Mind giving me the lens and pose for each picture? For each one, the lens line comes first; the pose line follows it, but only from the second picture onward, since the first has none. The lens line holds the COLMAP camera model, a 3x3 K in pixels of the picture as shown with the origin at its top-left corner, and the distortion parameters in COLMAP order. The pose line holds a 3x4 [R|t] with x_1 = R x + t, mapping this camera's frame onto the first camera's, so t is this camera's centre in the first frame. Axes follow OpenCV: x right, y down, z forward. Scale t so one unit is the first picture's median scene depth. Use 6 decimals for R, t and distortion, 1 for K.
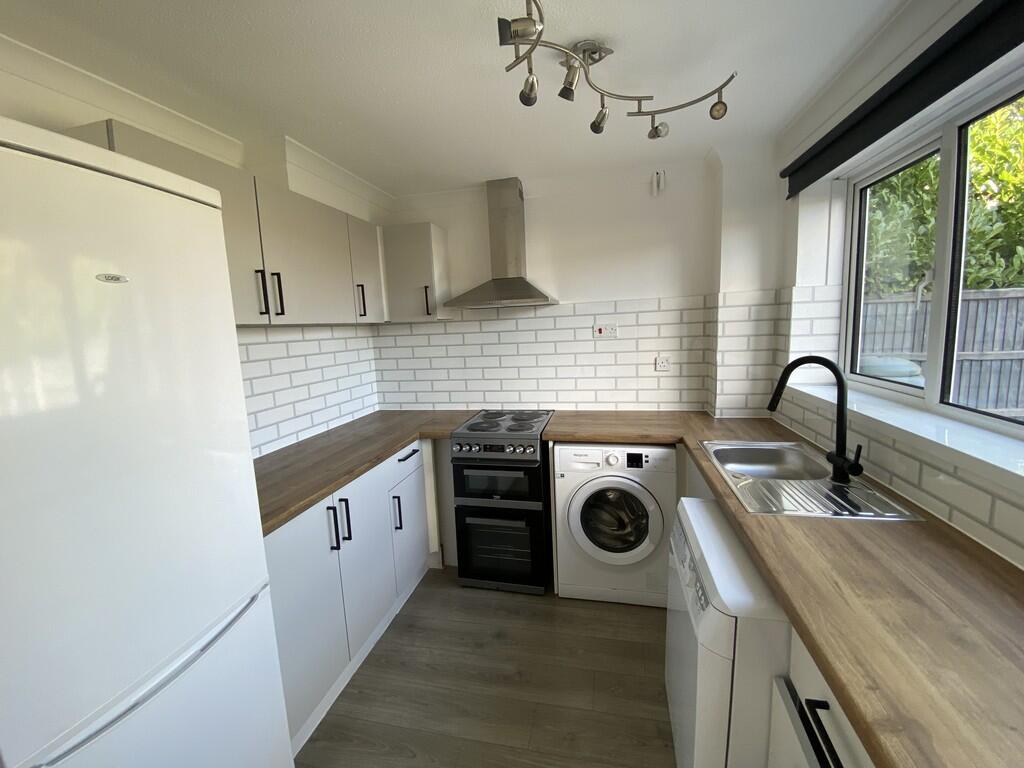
lens RADIAL K [[419.1, 0, 512.0], [0, 419.1, 384.0], [0, 0, 1]] dist [-0.000472, -0.000052]
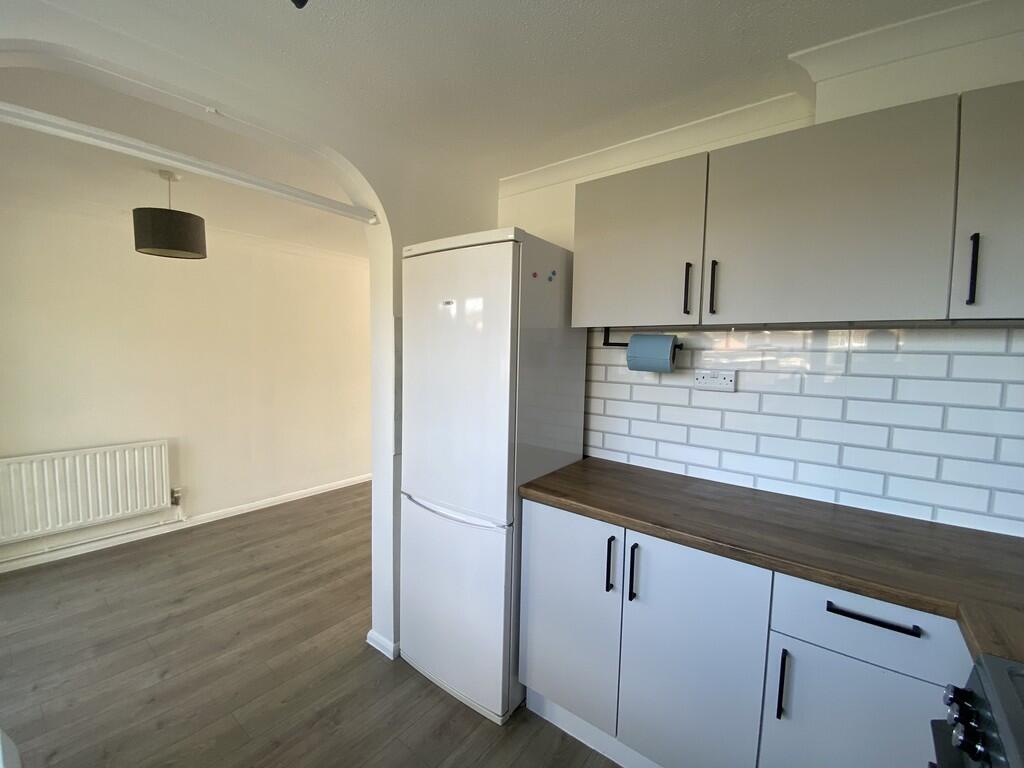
lens RADIAL K [[419.1, 0, 512.0], [0, 419.1, 384.0], [0, 0, 1]] dist [-0.000472, -0.000052]
pose [[-0.423158, 0.109651, -0.899397, 0.296520], [-0.126484, 0.975781, 0.178473, -0.106602], [0.897184, 0.189282, -0.399040, 0.853270]]
